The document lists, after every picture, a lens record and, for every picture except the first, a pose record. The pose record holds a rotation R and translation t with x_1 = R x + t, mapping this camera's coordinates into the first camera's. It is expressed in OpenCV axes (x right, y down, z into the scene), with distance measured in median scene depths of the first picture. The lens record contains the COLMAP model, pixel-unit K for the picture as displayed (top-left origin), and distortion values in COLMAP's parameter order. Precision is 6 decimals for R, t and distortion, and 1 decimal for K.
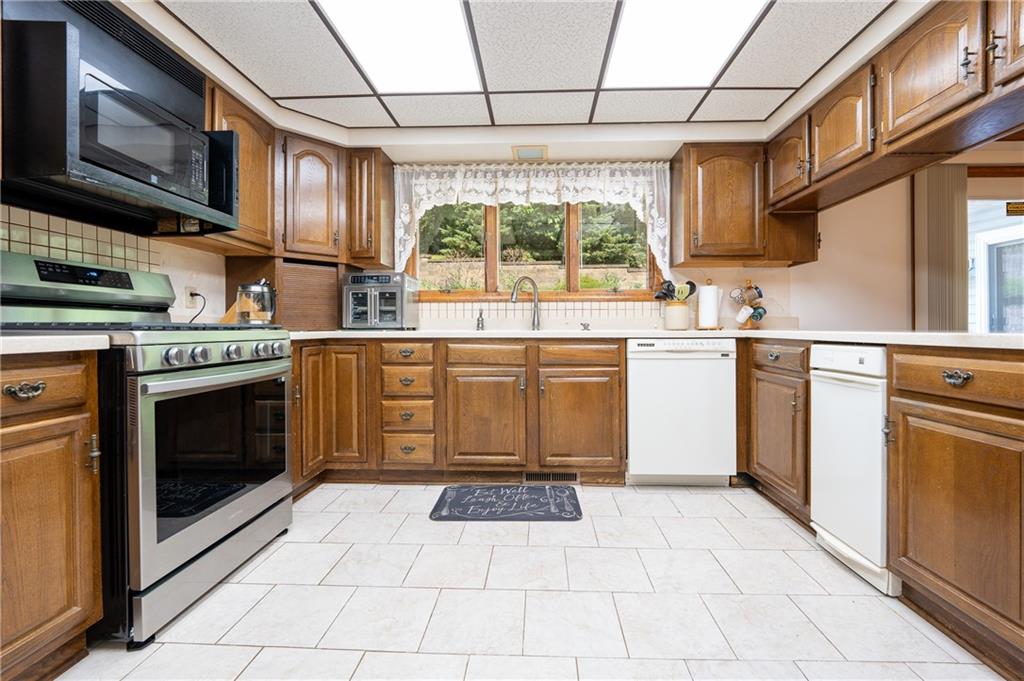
lens RADIAL K [[430.1, 0, 516.2], [0, 430.1, 330.7], [0, 0, 1]] dist [0.000778, 0.000152]
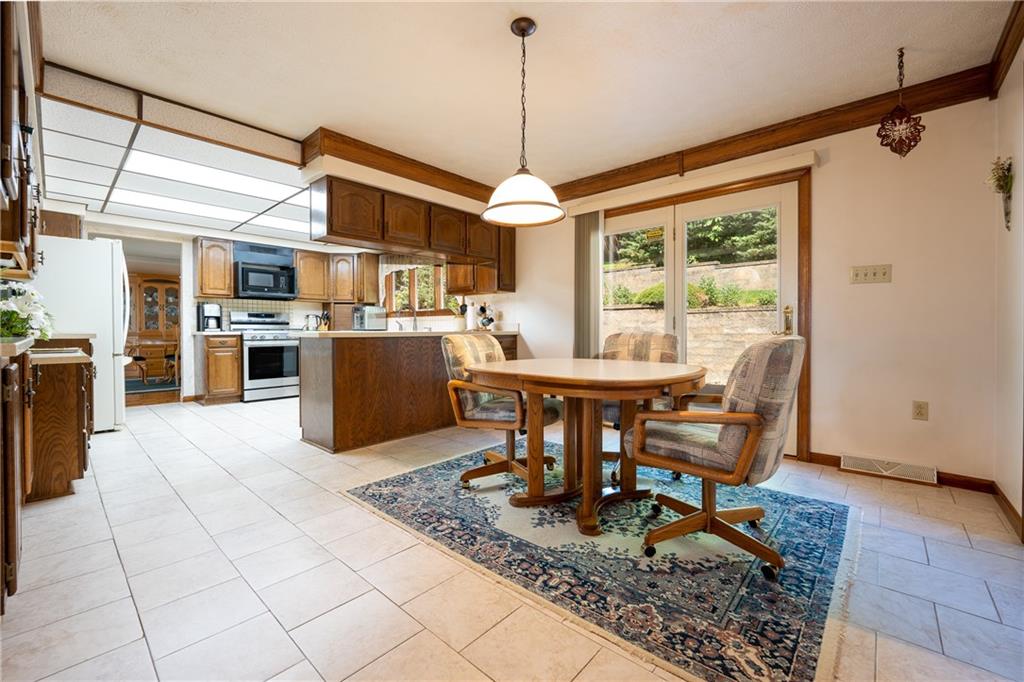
lens RADIAL K [[414.8, 0, 512.0], [0, 414.8, 341.0], [0, 0, 1]] dist [-0.000135, 0.000000]
pose [[0.770063, 0.022380, -0.637575, 1.891488], [-0.004893, 0.999562, 0.029178, -0.014364], [0.637949, -0.019349, 0.769836, -0.245771]]
